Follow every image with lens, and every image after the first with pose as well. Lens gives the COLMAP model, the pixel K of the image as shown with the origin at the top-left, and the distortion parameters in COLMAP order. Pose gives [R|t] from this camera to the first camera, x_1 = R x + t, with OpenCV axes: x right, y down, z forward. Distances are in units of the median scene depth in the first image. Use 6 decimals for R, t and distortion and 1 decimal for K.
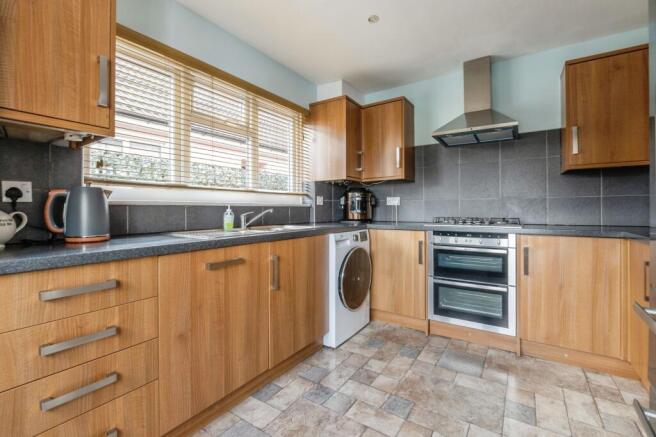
lens RADIAL K [[294.5, 0, 329.7], [0, 294.5, 211.5], [0, 0, 1]] dist [-0.005186, 0.000410]
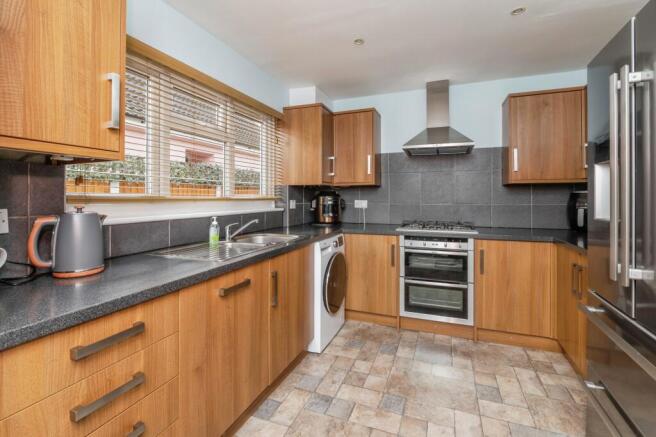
lens RADIAL K [[294.5, 0, 343.3], [0, 294.5, 202.4], [0, 0, 1]] dist [-0.005186, 0.000410]
pose [[0.972987, 0.002863, 0.230843, -0.162013], [-0.002675, 0.999996, -0.001131, -0.072403], [-0.230845, 0.000483, 0.972990, -0.024852]]
